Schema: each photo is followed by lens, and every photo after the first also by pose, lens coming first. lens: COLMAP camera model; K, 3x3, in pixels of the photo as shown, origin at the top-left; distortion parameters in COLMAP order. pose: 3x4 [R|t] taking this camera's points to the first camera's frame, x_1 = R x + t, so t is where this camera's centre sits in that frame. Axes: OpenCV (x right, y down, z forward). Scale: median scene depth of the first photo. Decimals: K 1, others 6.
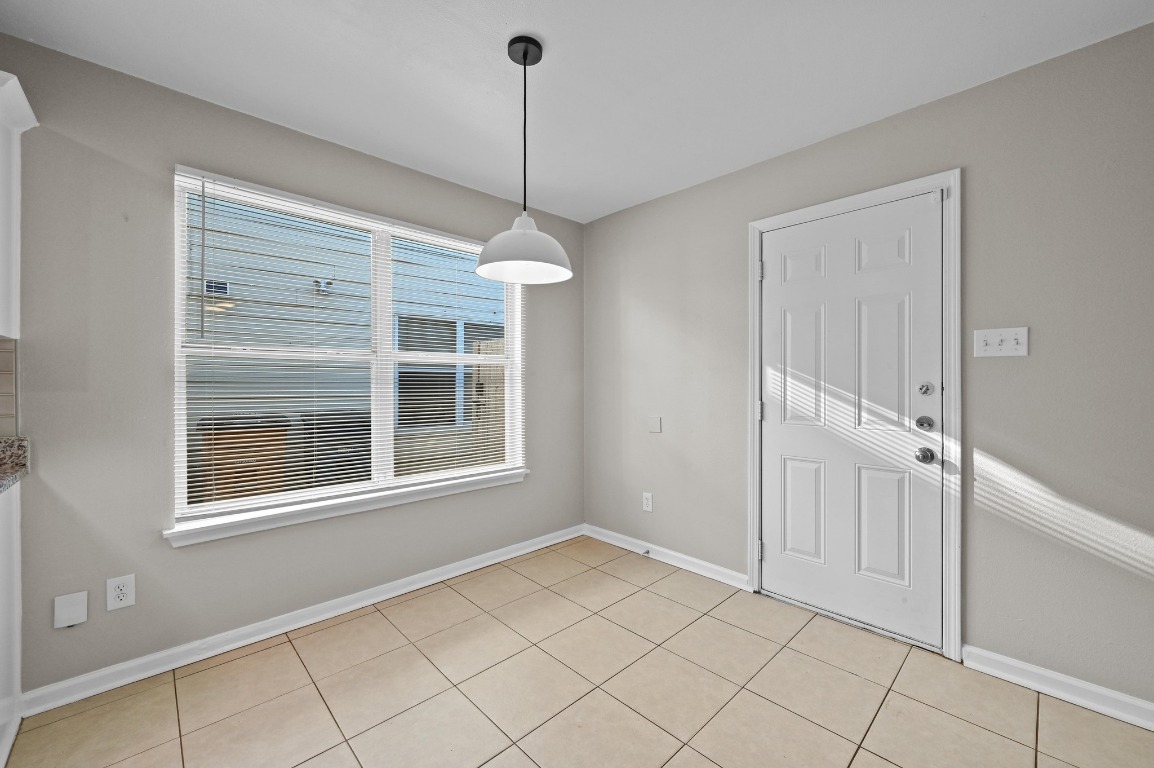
lens RADIAL K [[457.8, 0, 576.7], [0, 457.8, 383.4], [0, 0, 1]] dist [-0.000697, 0.000681]
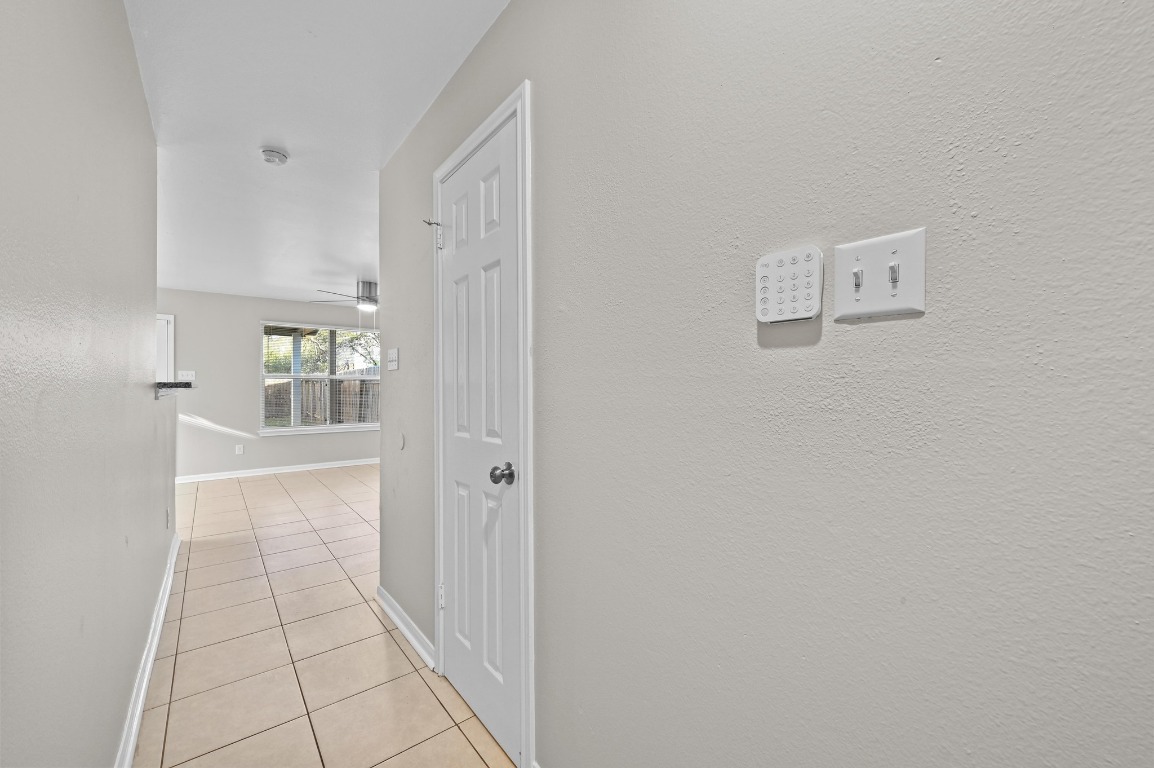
lens RADIAL K [[457.8, 0, 575.6], [0, 457.8, 385.9], [0, 0, 1]] dist [-0.000697, 0.000681]
pose [[0.090805, 0.006078, 0.995850, -0.971393], [0.003583, 0.999973, -0.006430, 0.004237], [-0.995862, 0.004153, 0.090781, -0.959998]]
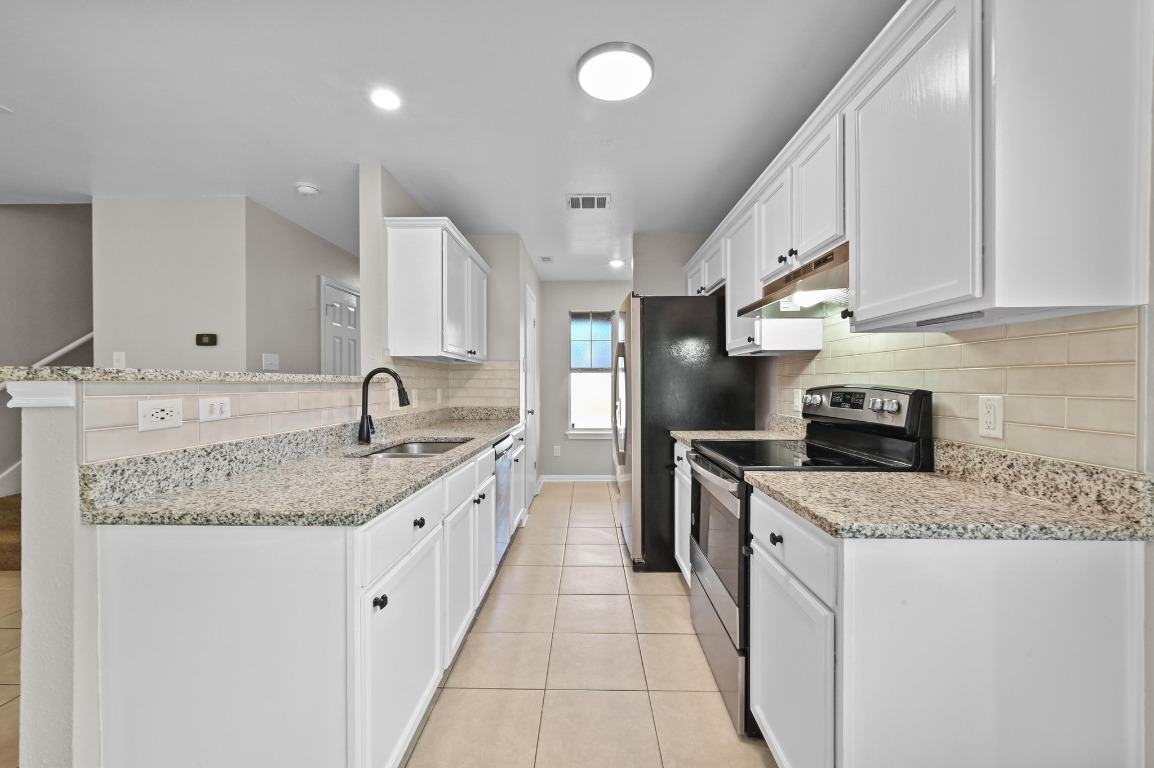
lens RADIAL K [[457.8, 0, 577.9], [0, 457.8, 386.2], [0, 0, 1]] dist [-0.000697, 0.000681]
pose [[-0.707351, 0.004842, -0.706845, -0.250077], [-0.000861, 0.999970, 0.007711, 0.001935], [0.706861, 0.006063, -0.707326, 0.761459]]
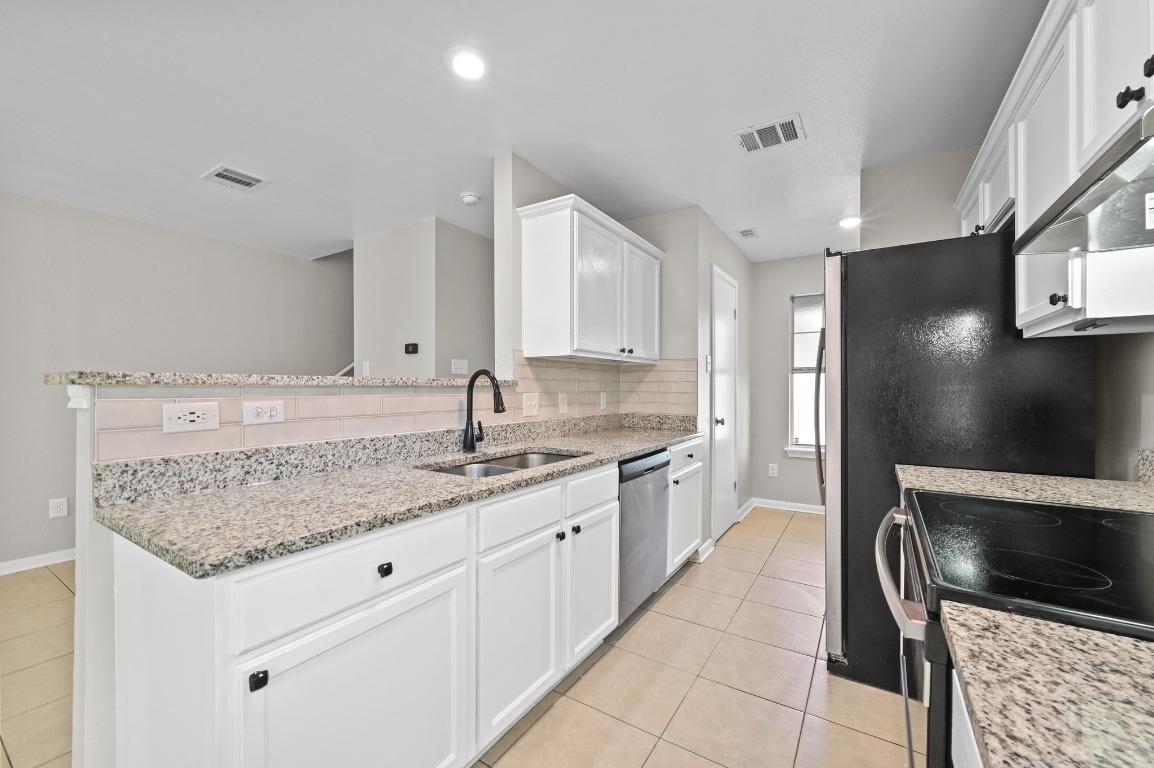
lens RADIAL K [[457.8, 0, 577.5], [0, 457.8, 389.4], [0, 0, 1]] dist [-0.000697, 0.000681]
pose [[-0.972611, 0.000993, -0.232438, -0.672213], [-0.001095, 0.999960, 0.008855, 0.000486], [0.232437, 0.008867, -0.972571, 0.666515]]
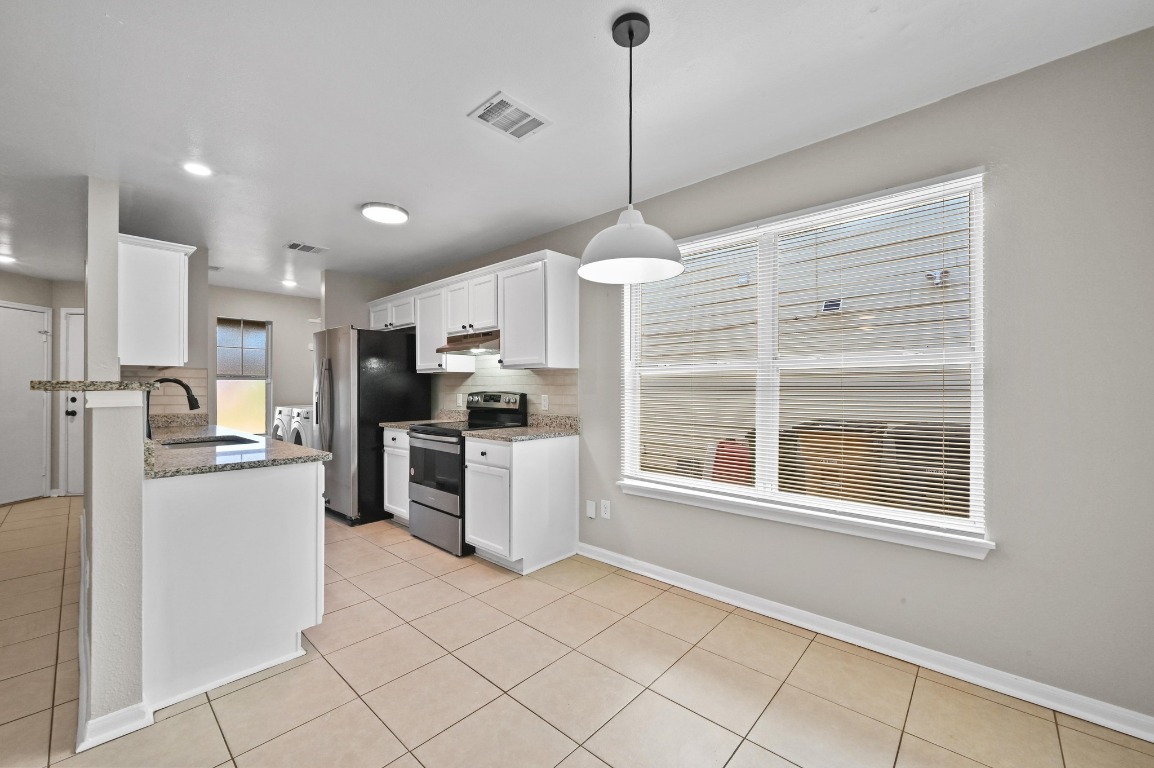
lens RADIAL K [[457.8, 0, 579.7], [0, 457.8, 387.4], [0, 0, 1]] dist [-0.000697, 0.000681]
pose [[0.064992, -0.004346, -0.997876, 0.700321], [-0.002283, 0.999987, -0.004504, -0.003093], [0.997883, 0.002571, 0.064982, 0.734505]]
